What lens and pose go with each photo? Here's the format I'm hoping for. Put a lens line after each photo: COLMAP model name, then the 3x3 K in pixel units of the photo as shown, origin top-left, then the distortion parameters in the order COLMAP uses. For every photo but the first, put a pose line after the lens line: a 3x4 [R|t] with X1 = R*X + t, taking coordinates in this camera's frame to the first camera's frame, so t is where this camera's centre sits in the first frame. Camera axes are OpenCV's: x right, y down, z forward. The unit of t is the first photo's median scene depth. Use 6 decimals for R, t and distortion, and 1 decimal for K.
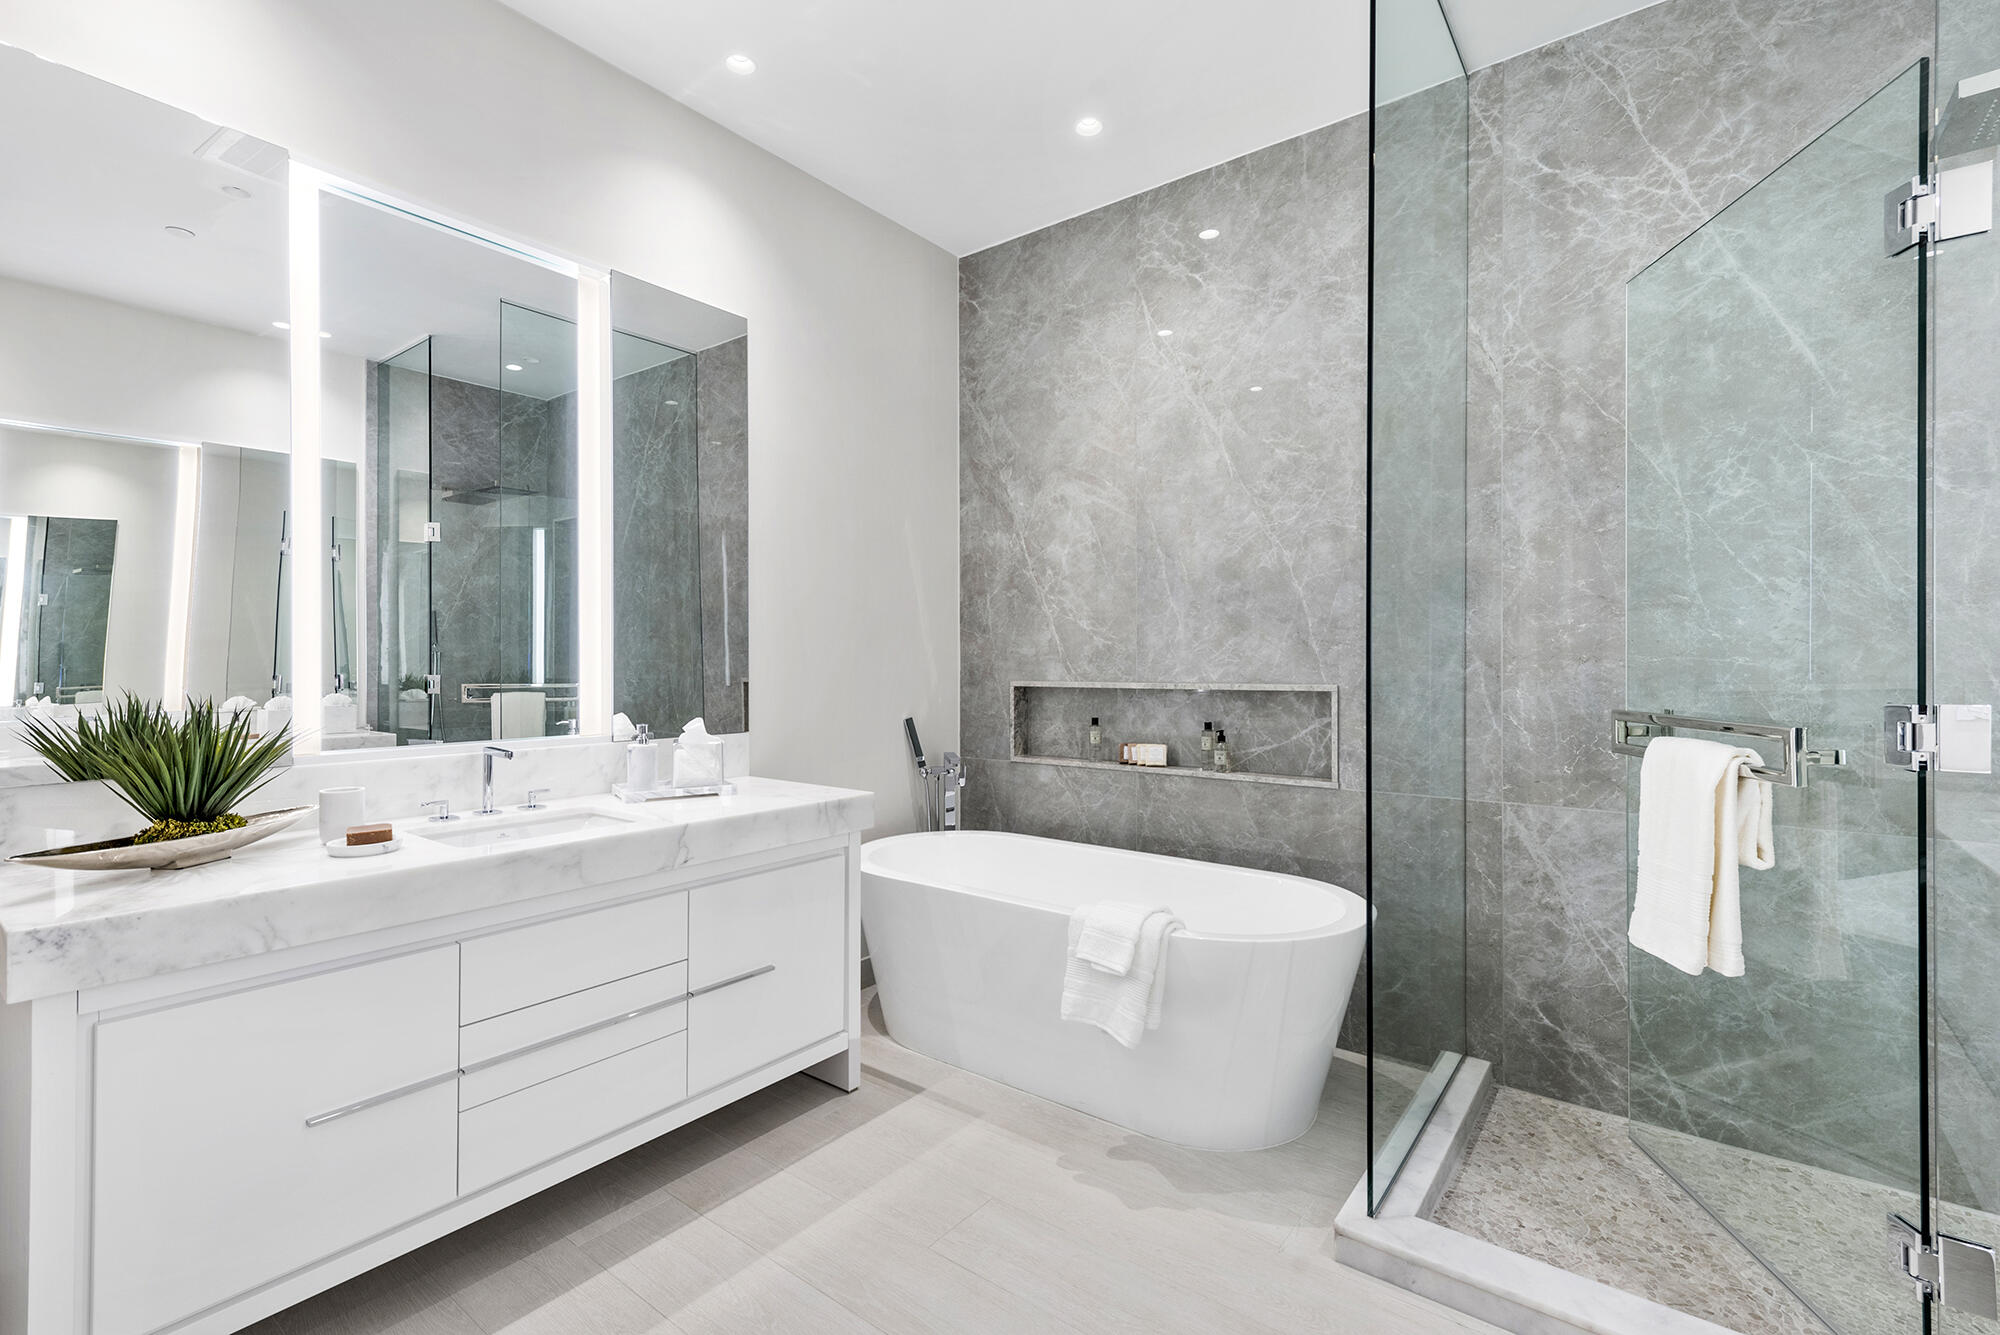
lens RADIAL K [[895.1, 0, 1018.1], [0, 895.1, 658.7], [0, 0, 1]] dist [0.014440, -0.001492]
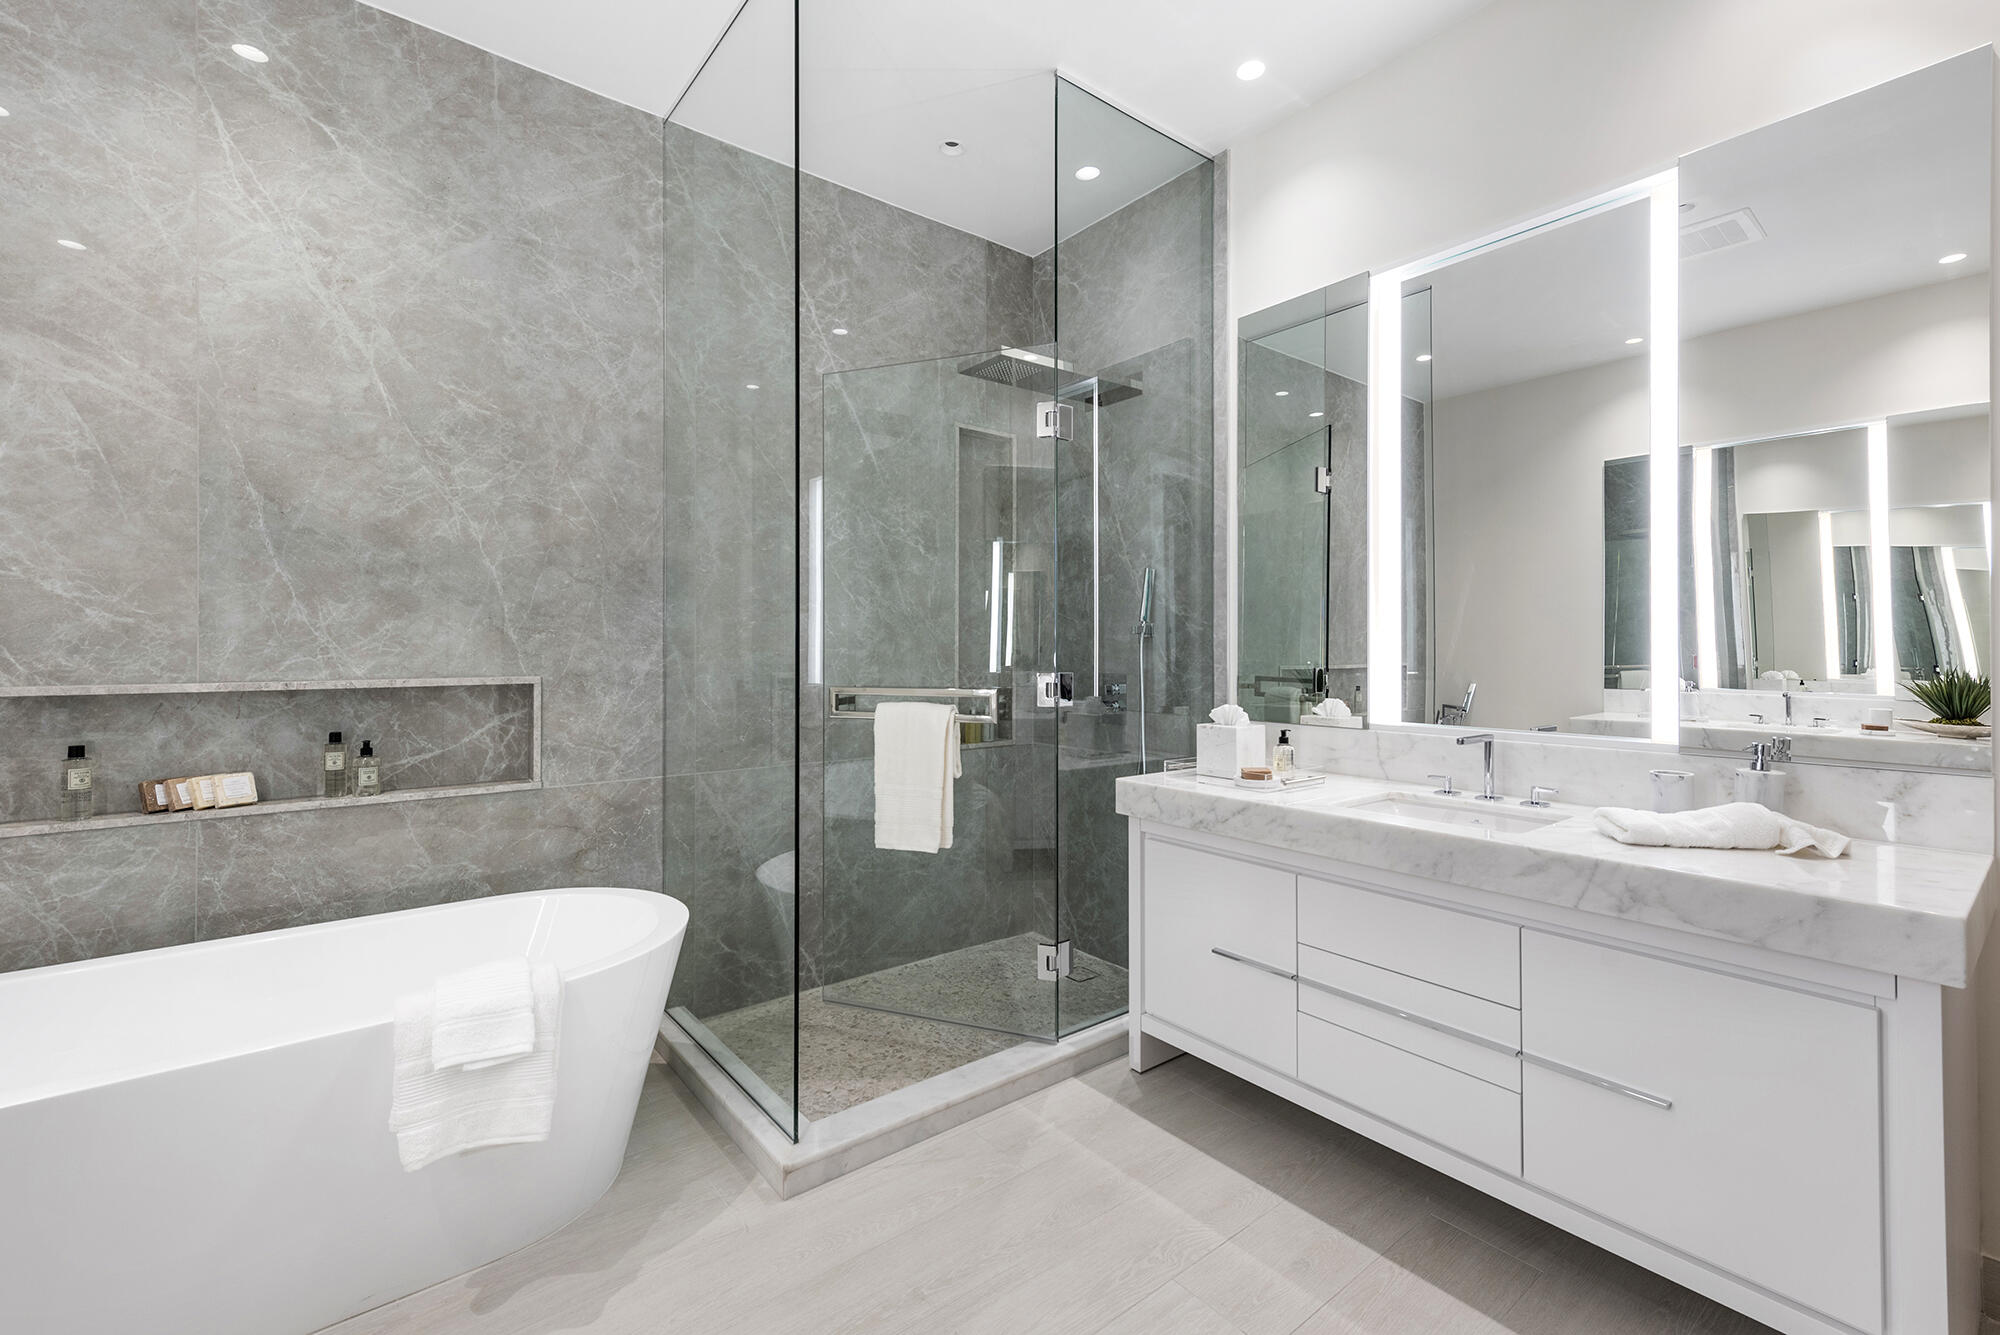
lens RADIAL K [[831.7, 0, 1015.3], [0, 831.7, 650.8], [0, 0, 1]] dist [0.005976, -0.002050]
pose [[0.244636, 0.004719, 0.969604, -0.338153], [0.000142, 0.999988, -0.004903, 0.006706], [-0.969615, 0.001337, 0.244632, 0.295205]]
